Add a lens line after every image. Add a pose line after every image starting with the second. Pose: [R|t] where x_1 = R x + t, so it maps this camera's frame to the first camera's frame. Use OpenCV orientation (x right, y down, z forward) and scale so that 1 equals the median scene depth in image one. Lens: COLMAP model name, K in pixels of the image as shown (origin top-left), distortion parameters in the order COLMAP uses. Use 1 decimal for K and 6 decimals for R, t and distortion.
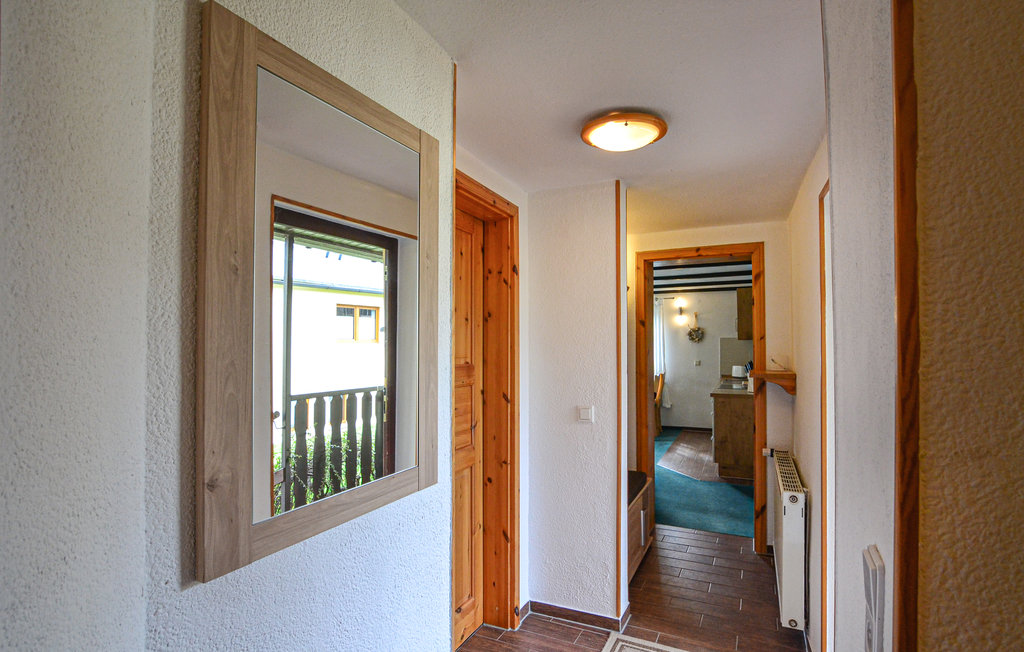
lens RADIAL K [[488.4, 0, 548.4], [0, 488.4, 329.7], [0, 0, 1]] dist [-0.000114, -0.000039]
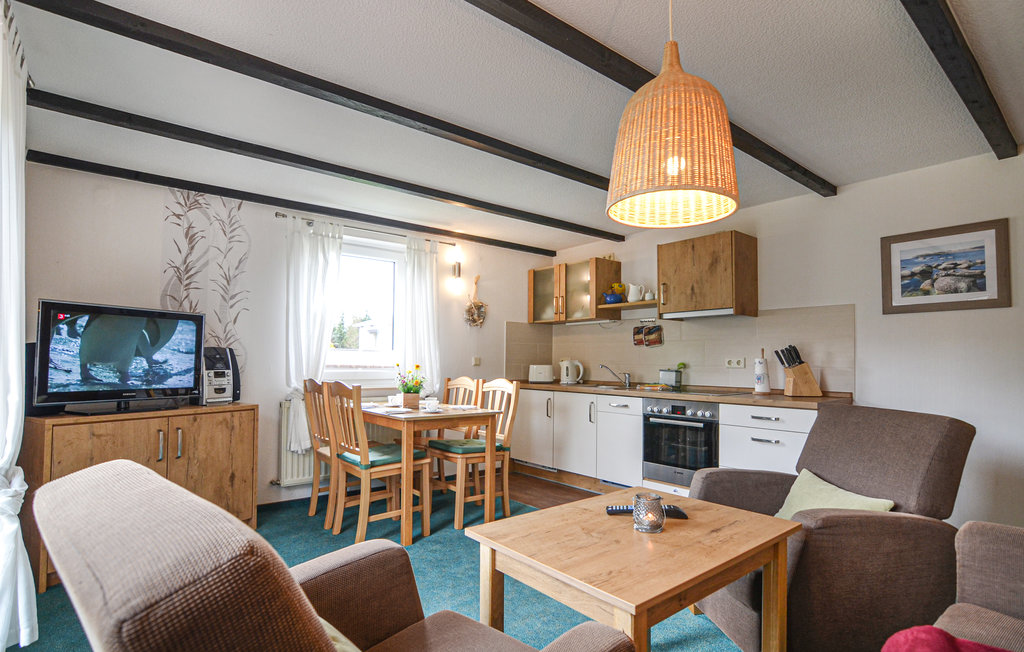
lens RADIAL K [[535.9, 0, 539.5], [0, 535.9, 341.5], [0, 0, 1]] dist [-0.001855, -0.000293]
pose [[0.452425, 0.033454, 0.891175, -0.253349], [-0.039831, 0.999057, -0.017283, 0.054709], [-0.890913, -0.027677, 0.453330, 0.671491]]
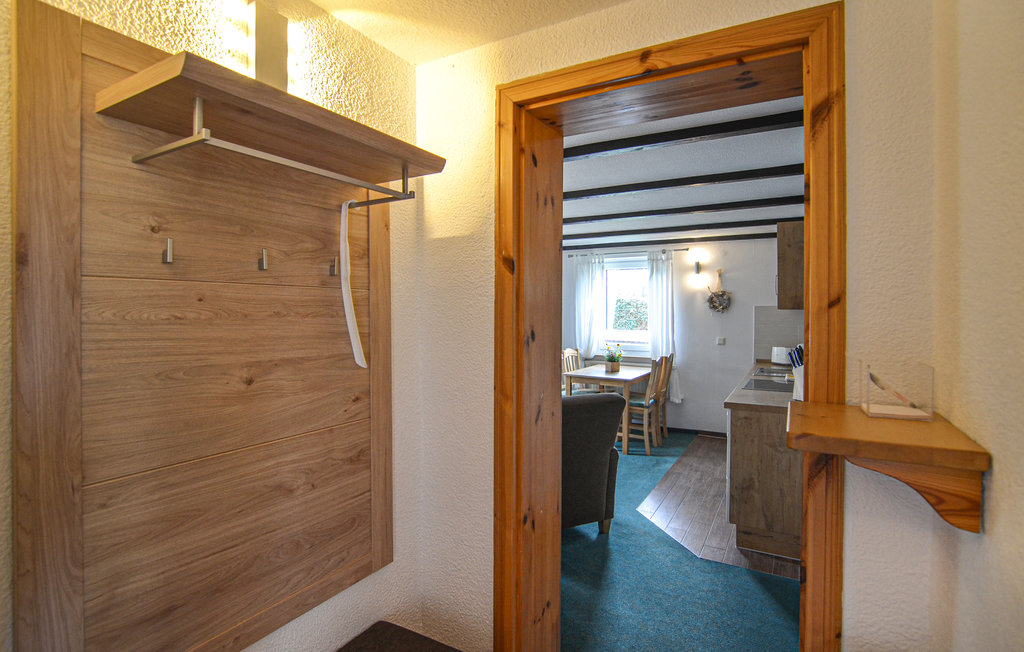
lens RADIAL K [[521.0, 0, 513.5], [0, 521.0, 309.3], [0, 0, 1]] dist [-0.004021, -0.000591]
pose [[0.993539, 0.006235, -0.113318, 0.096304], [-0.003542, 0.999707, 0.023953, 0.004864], [0.113434, -0.023397, 0.993270, 0.229264]]
